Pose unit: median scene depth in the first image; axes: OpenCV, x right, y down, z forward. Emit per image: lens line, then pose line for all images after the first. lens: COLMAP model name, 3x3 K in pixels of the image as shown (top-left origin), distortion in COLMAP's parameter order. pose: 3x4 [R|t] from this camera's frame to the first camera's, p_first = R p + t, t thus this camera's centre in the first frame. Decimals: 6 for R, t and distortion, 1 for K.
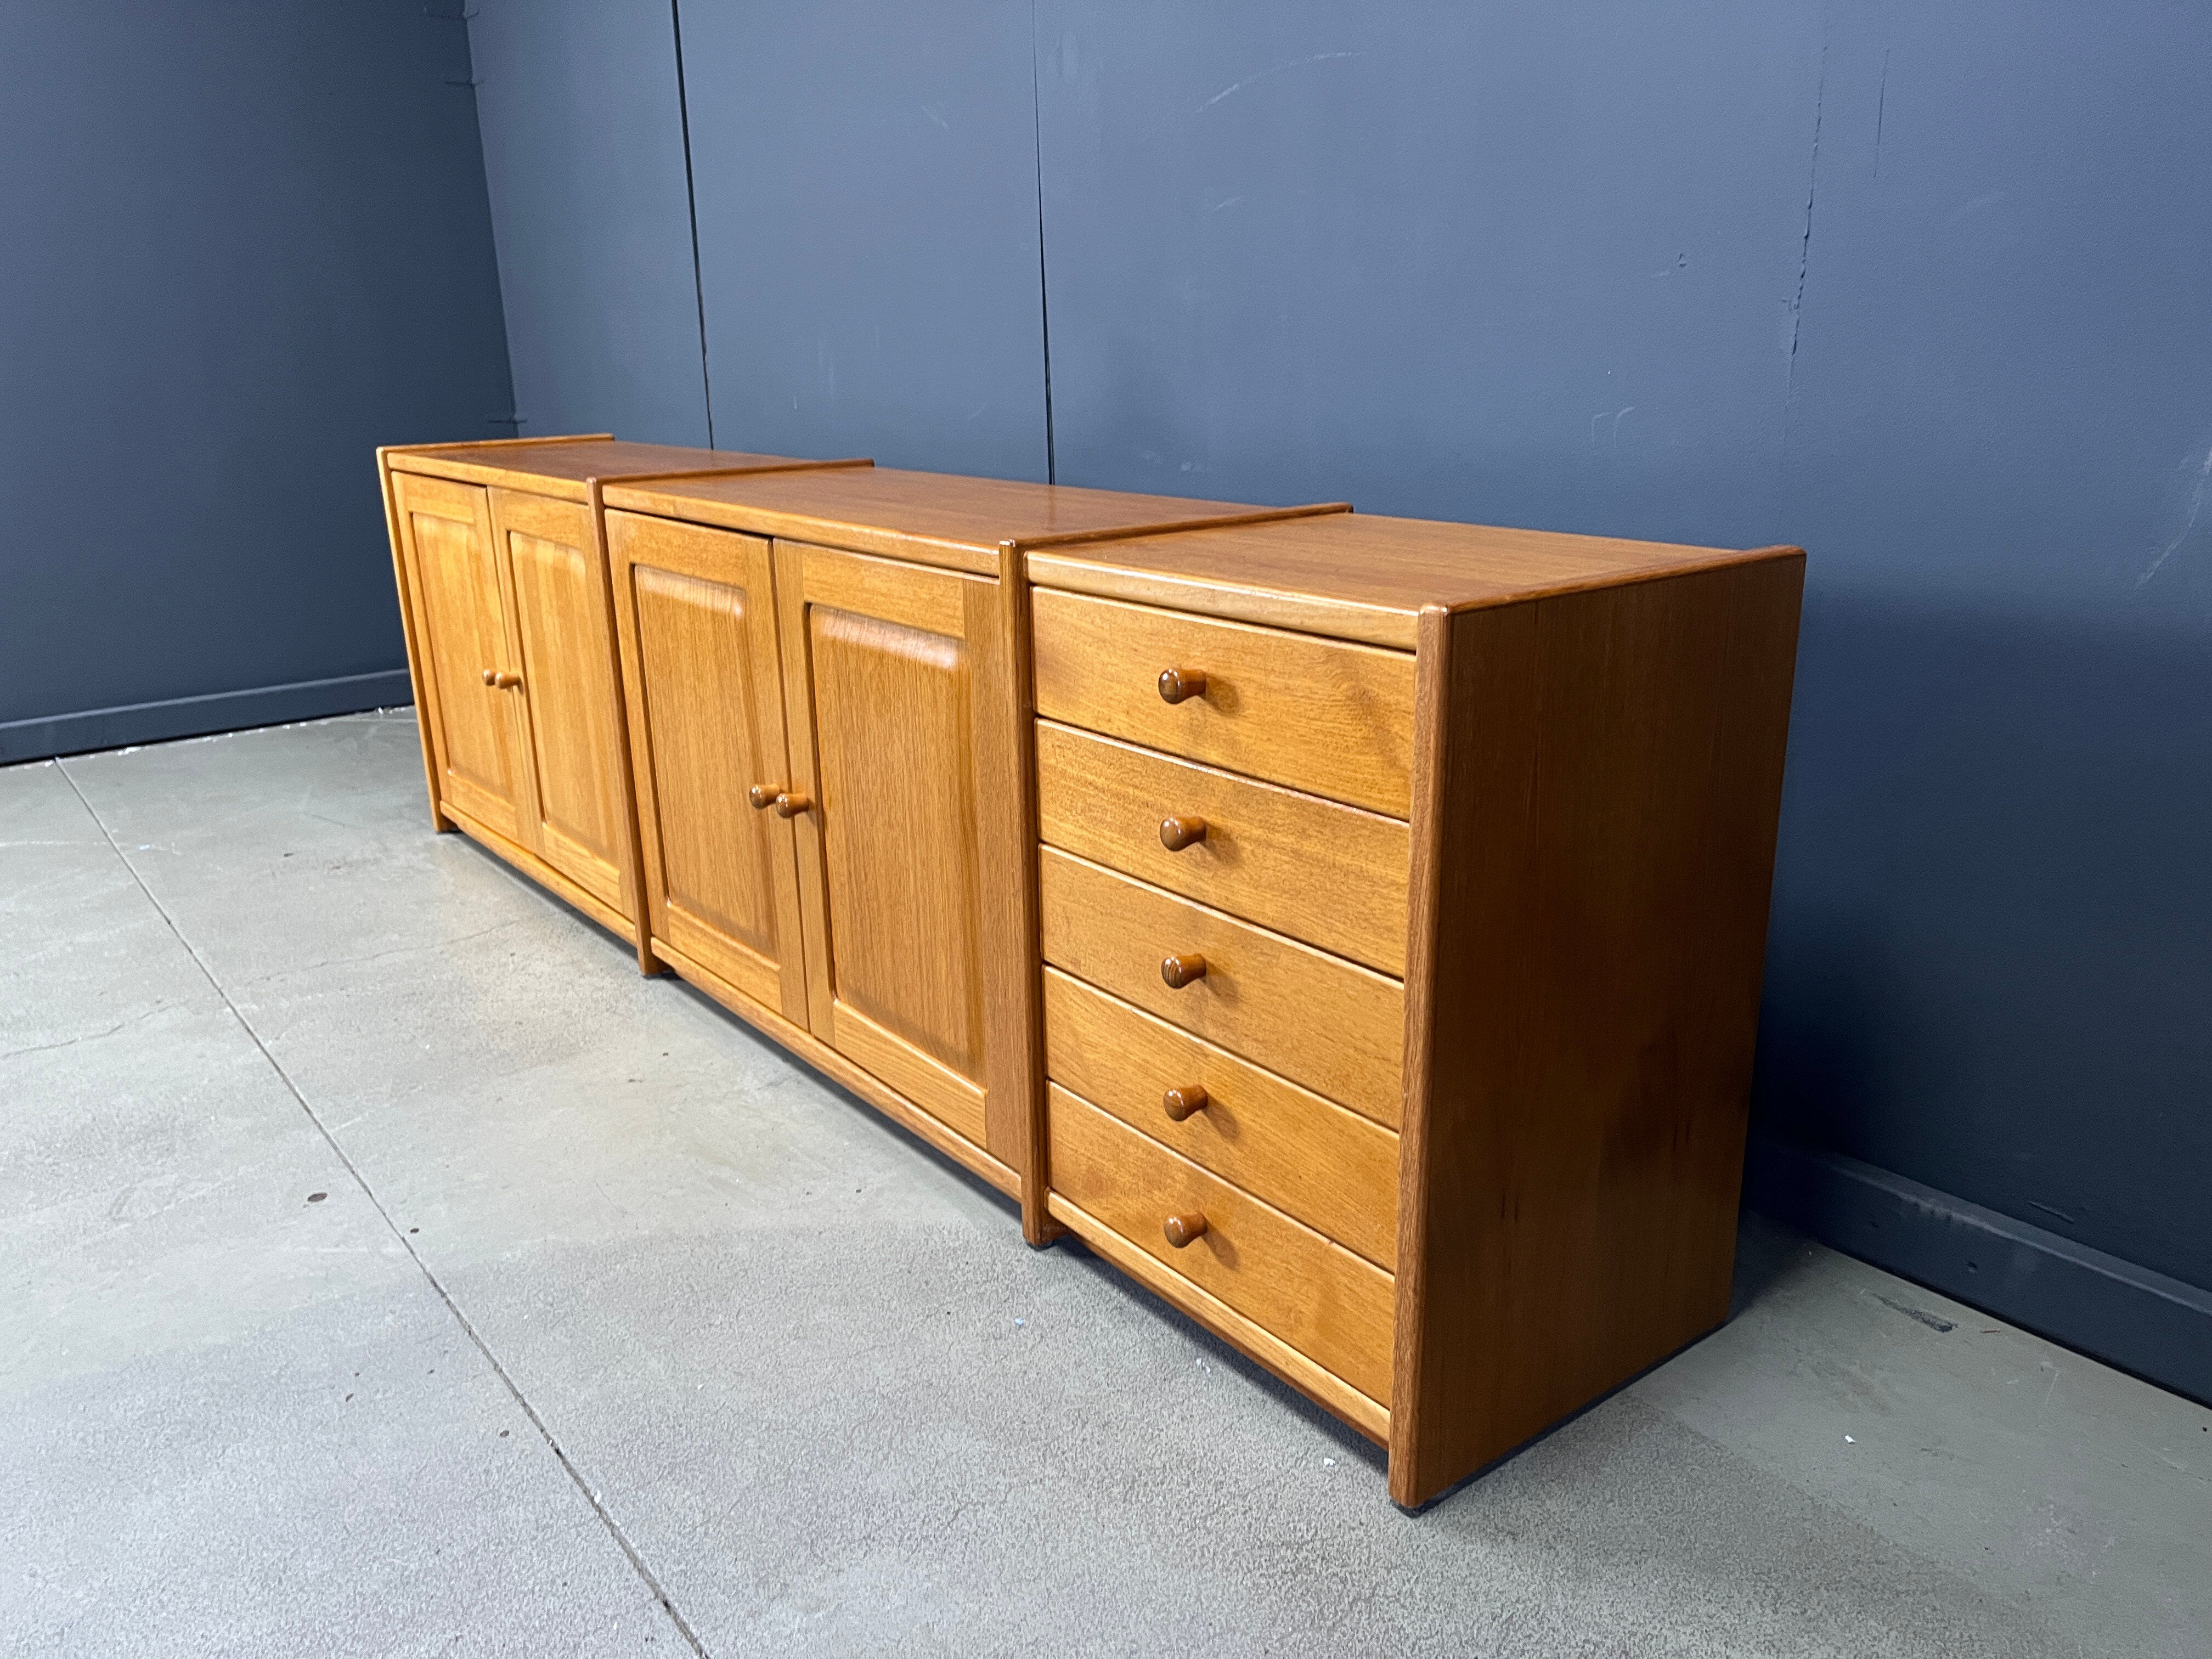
lens RADIAL K [[1673.0, 0, 1102.5], [0, 1673.0, 843.7], [0, 0, 1]] dist [0.059670, -0.081625]
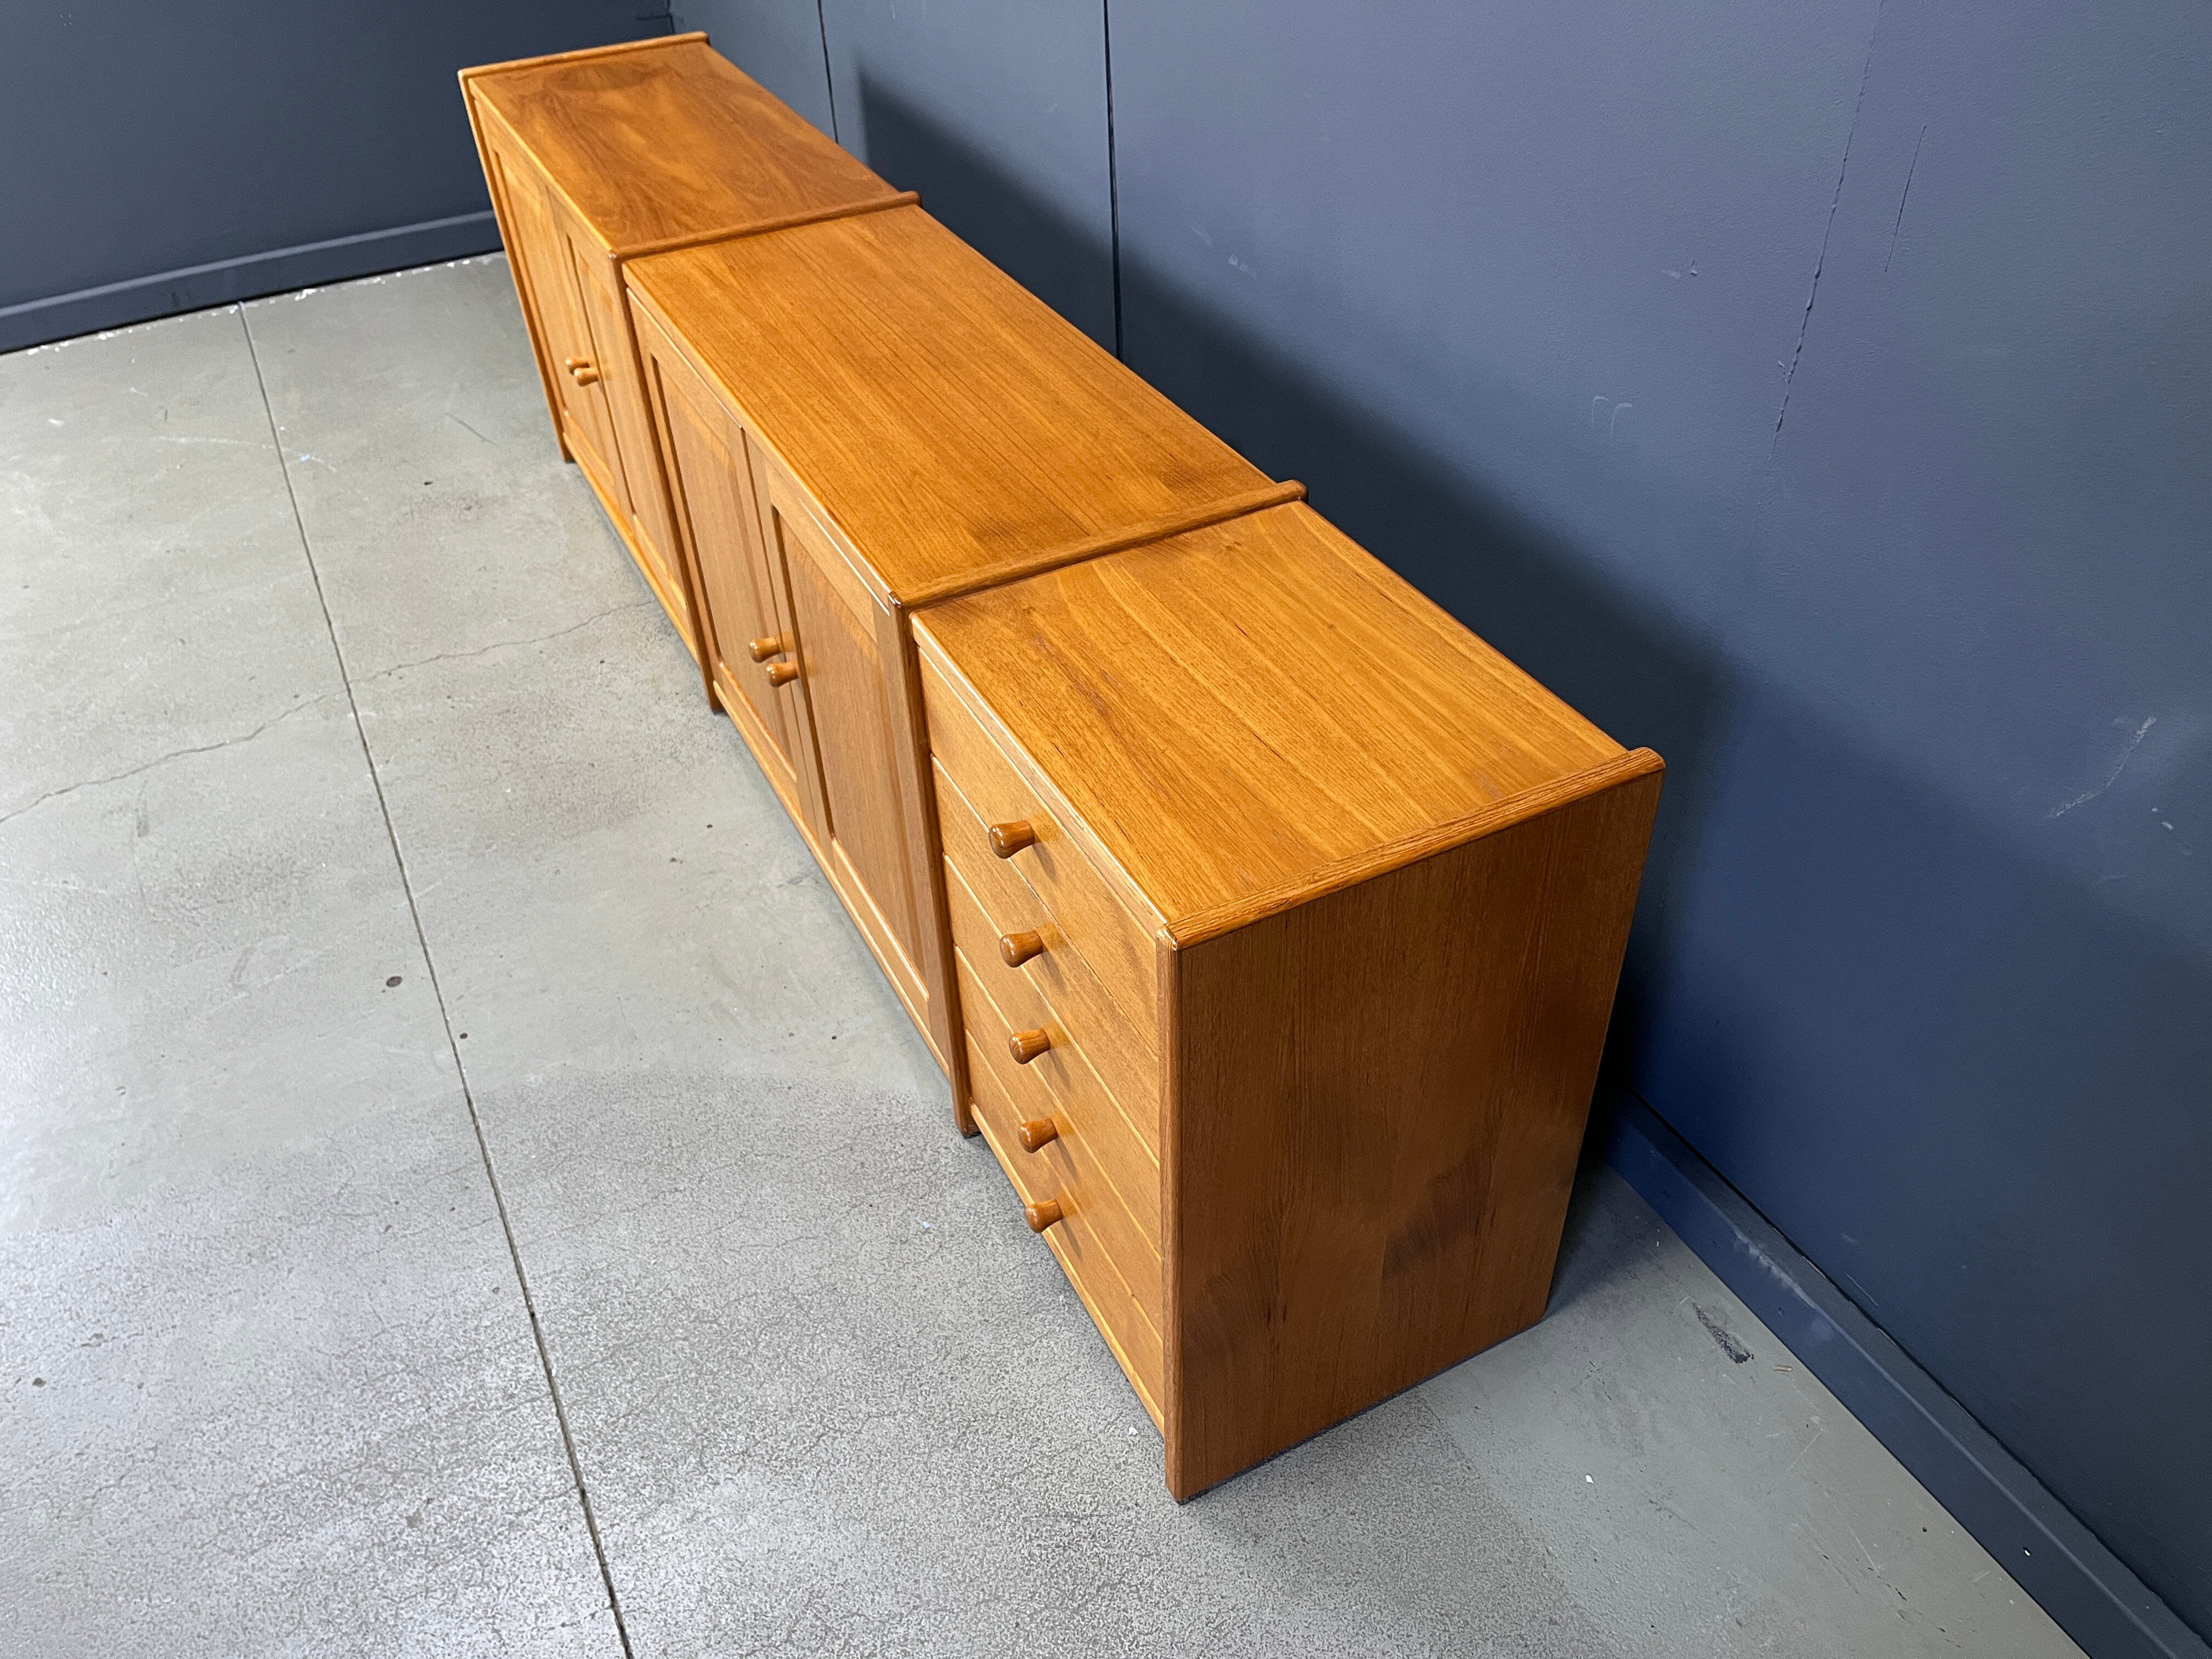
lens RADIAL K [[1673.0, 0, 1112.7], [0, 1673.0, 844.8], [0, 0, 1]] dist [0.059670, -0.081625]
pose [[0.984263, 0.104847, -0.142242, 0.203346], [-0.041825, 0.920309, 0.388951, -0.392482], [0.171687, -0.376881, 0.910211, 0.060142]]
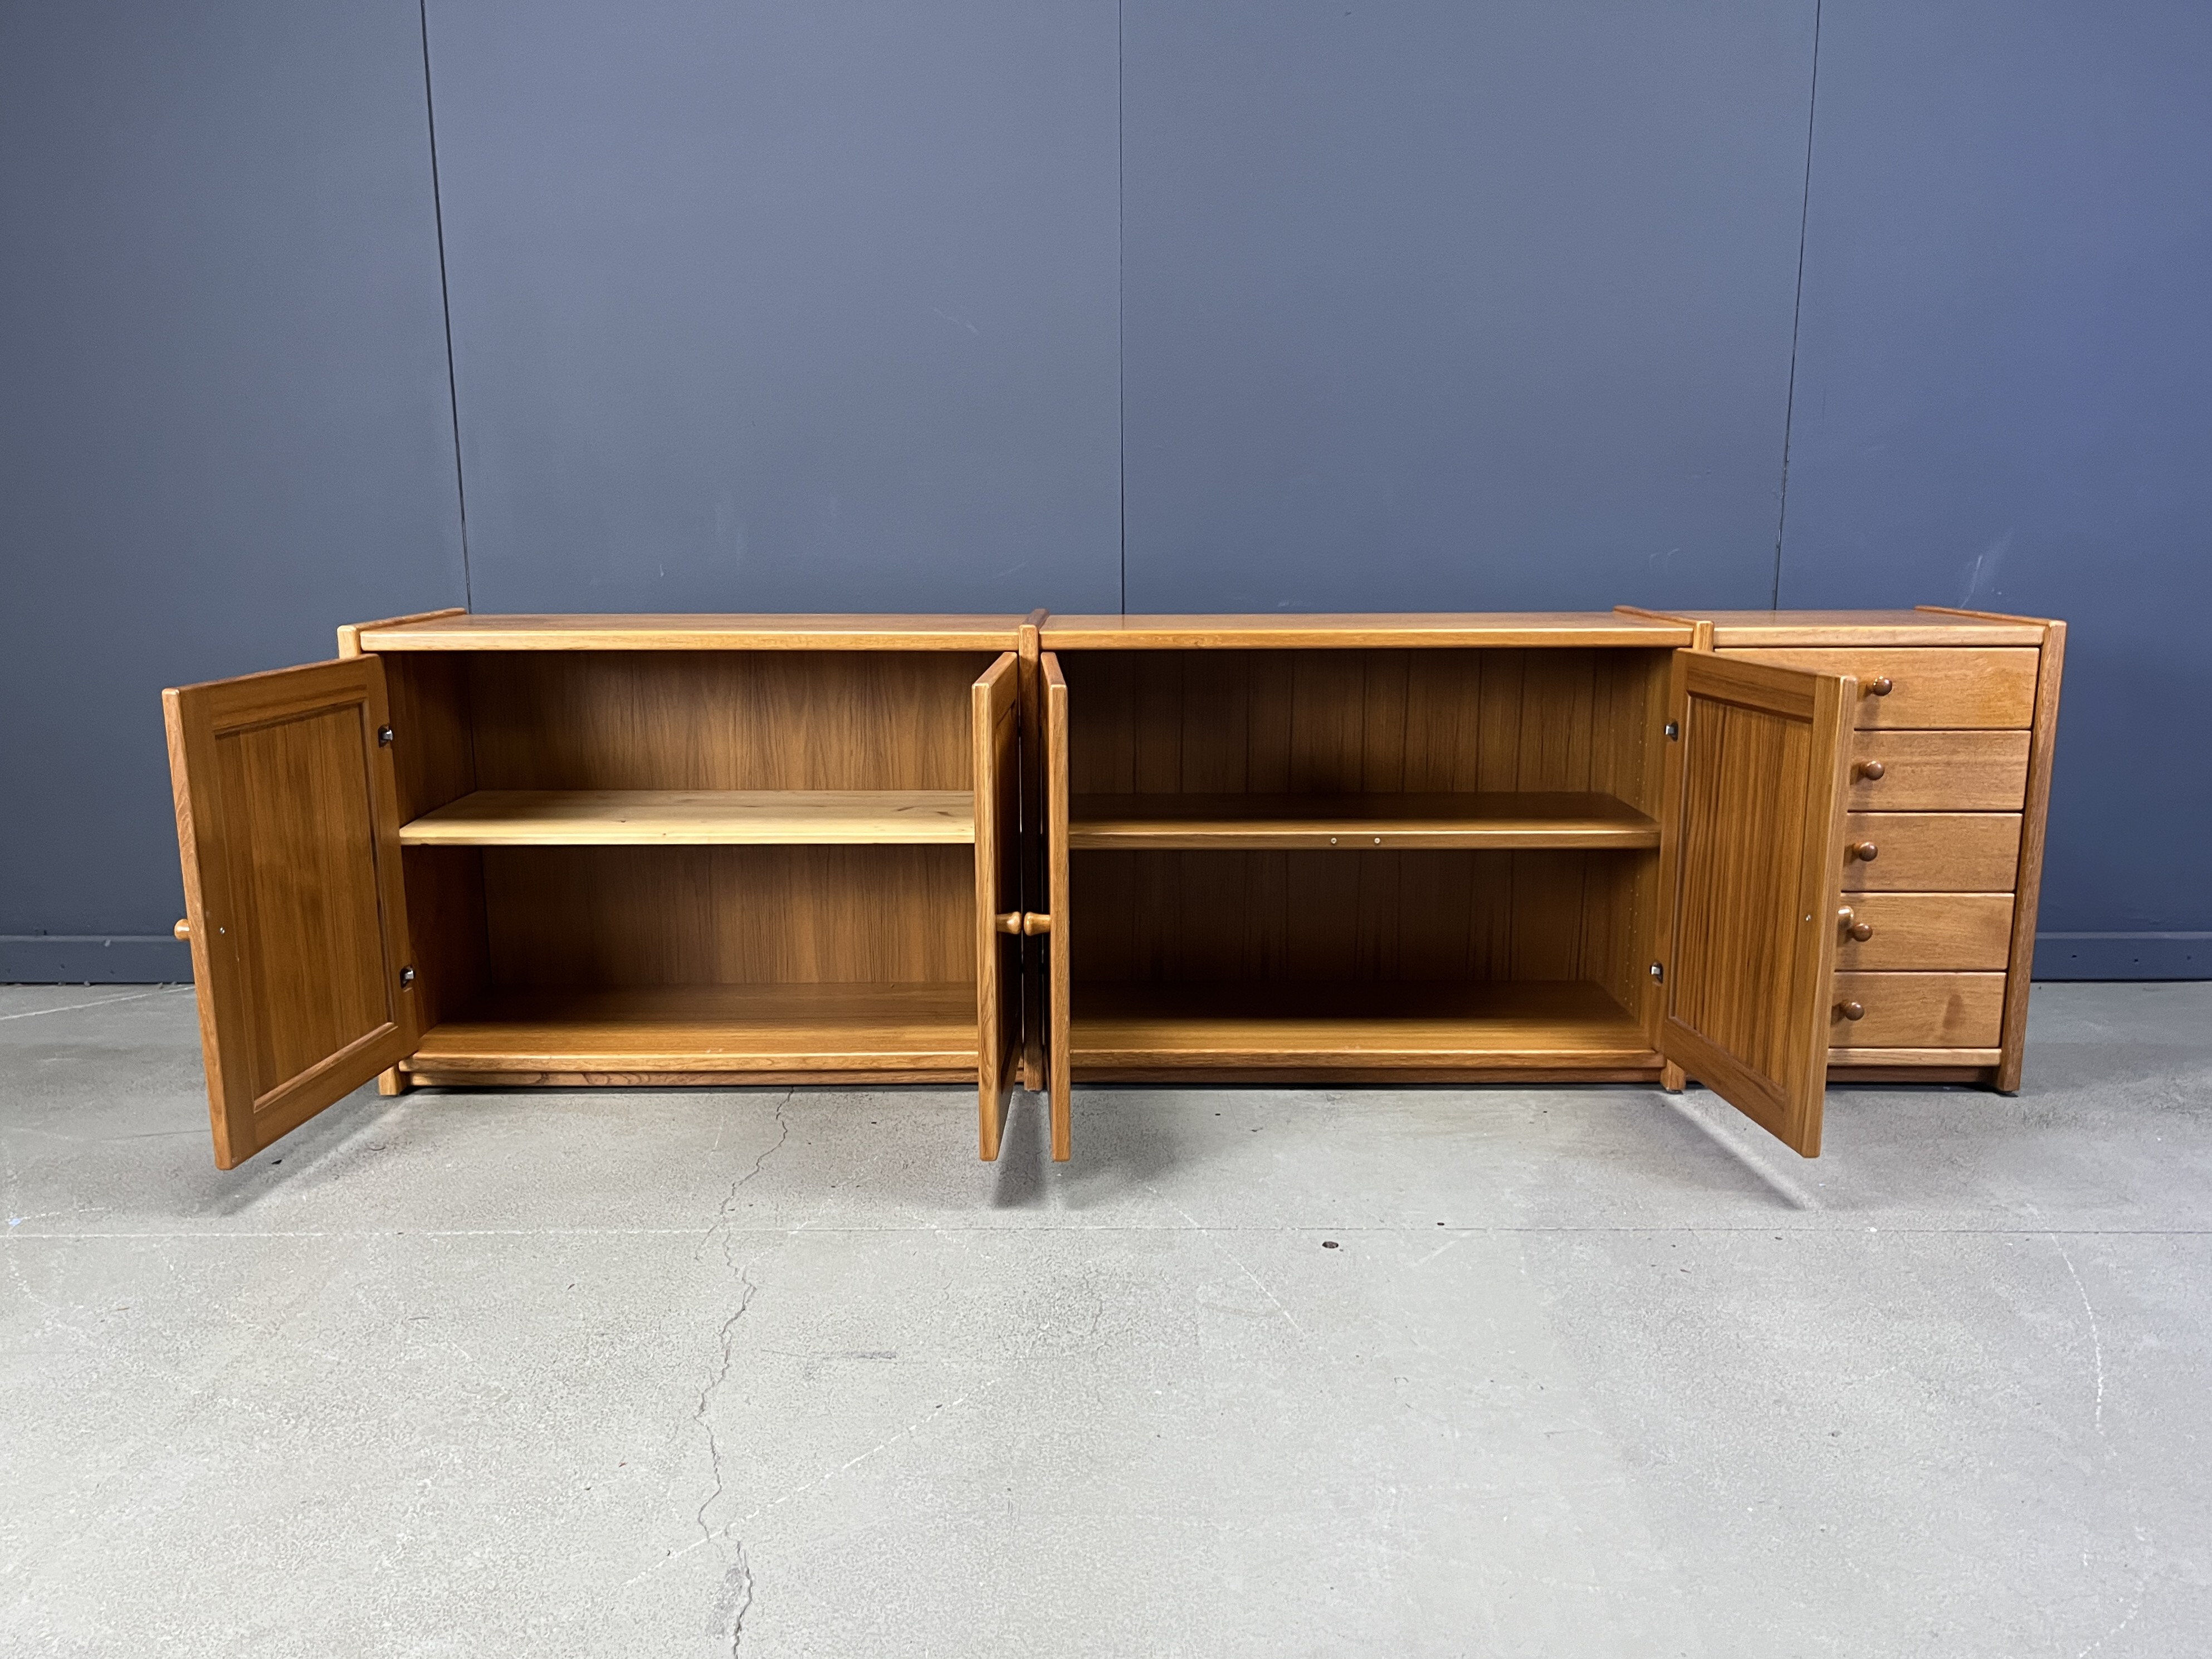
lens RADIAL K [[1703.8, 0, 1109.0], [0, 1703.8, 841.1], [0, 0, 1]] dist [0.057944, -0.076143]
pose [[0.610779, -0.131633, 0.780782, -1.544286], [0.223051, 0.974754, -0.010150, -0.077927], [-0.759735, 0.180354, 0.624721, 0.397975]]
